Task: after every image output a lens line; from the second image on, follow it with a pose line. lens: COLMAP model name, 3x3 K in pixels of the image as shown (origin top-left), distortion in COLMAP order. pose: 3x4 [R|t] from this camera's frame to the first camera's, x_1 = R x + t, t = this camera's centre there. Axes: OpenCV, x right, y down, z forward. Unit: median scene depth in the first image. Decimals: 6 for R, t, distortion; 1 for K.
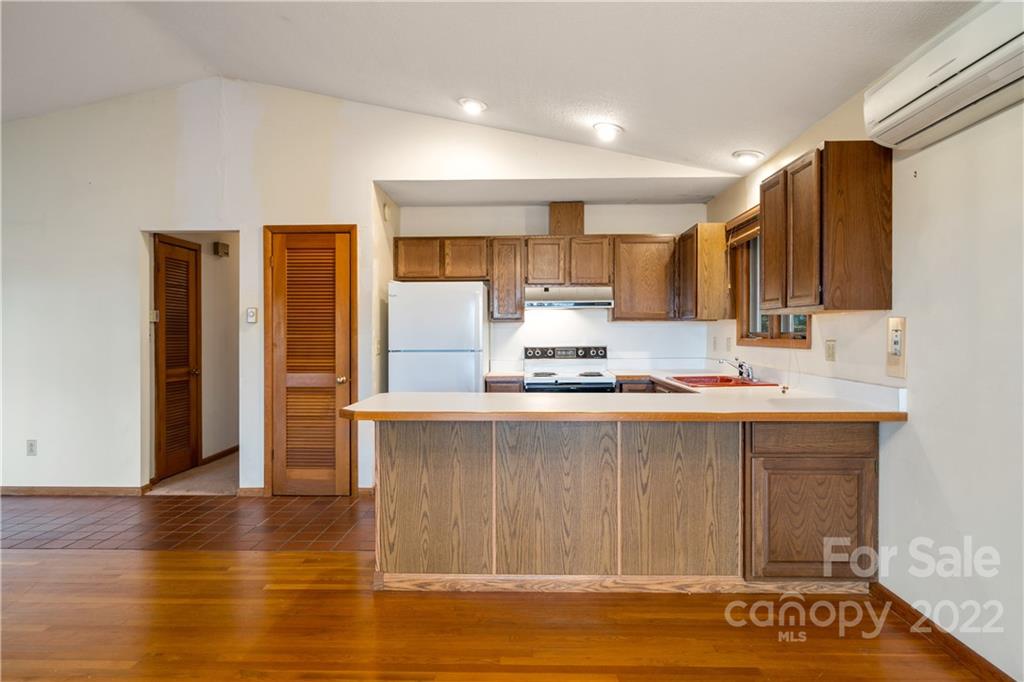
lens RADIAL K [[633.1, 0, 513.3], [0, 633.1, 343.3], [0, 0, 1]] dist [0.004657, 0.002210]
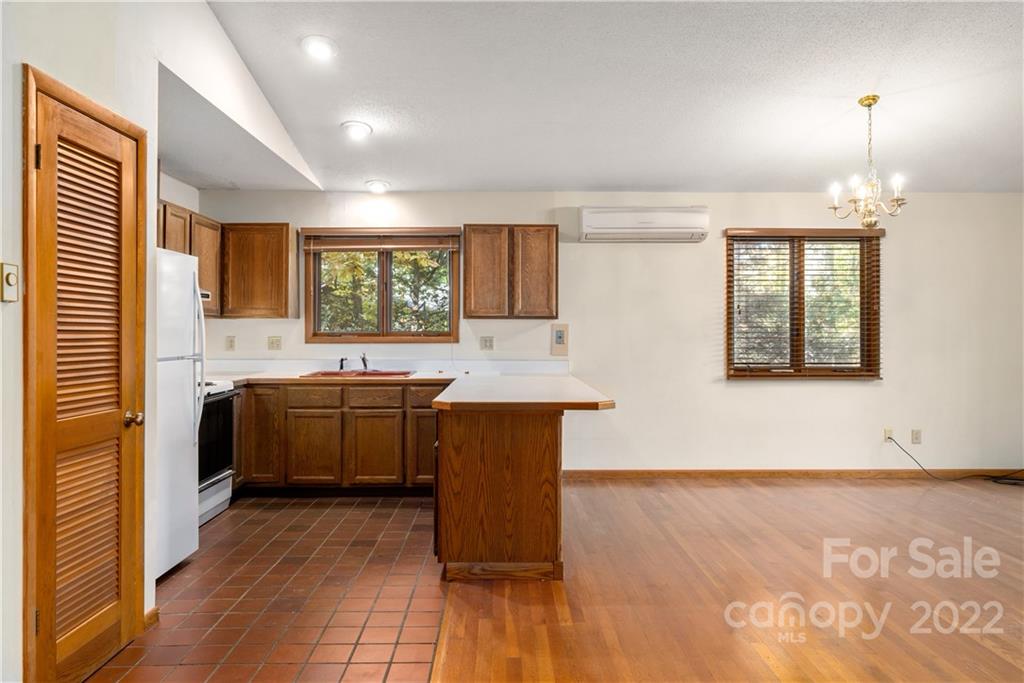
lens RADIAL K [[703.6, 0, 516.7], [0, 703.6, 327.3], [0, 0, 1]] dist [0.006921, 0.002052]
pose [[-0.048889, 0.008114, 0.998771, -0.760312], [0.013885, 0.999876, -0.007443, -0.008993], [-0.998708, 0.013504, -0.048995, 0.621249]]
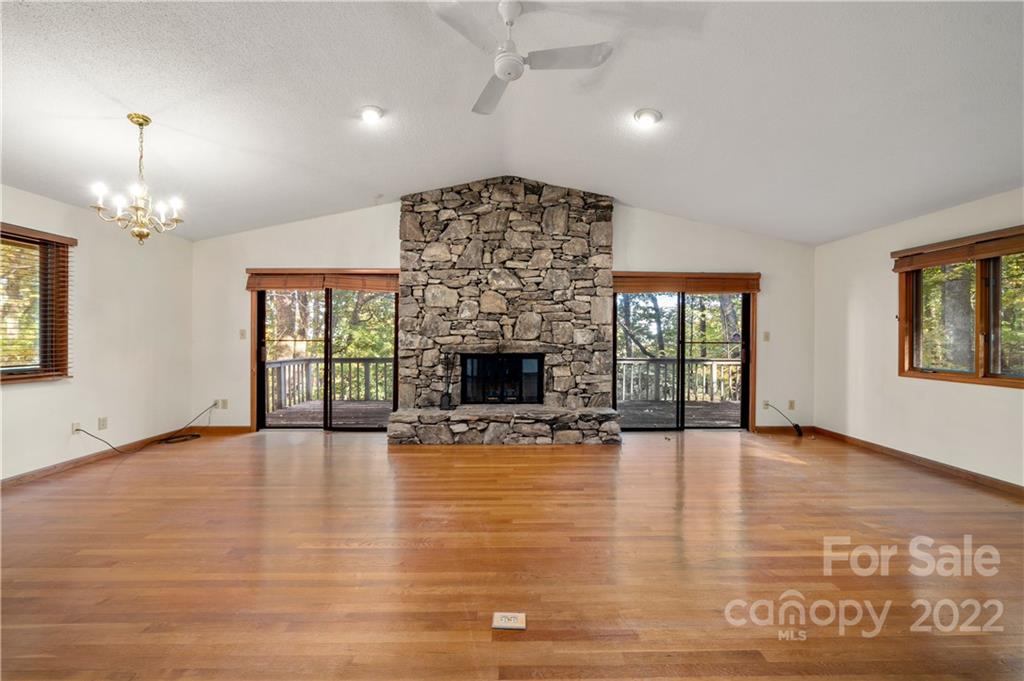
lens RADIAL K [[389.1, 0, 505.9], [0, 389.1, 339.6], [0, 0, 1]] dist [-0.007213, 0.001150]
pose [[-0.998993, -0.004758, -0.044623, -0.407064], [-0.005604, 0.999806, 0.018872, -0.008440], [0.044525, 0.019103, -0.998826, 0.681361]]
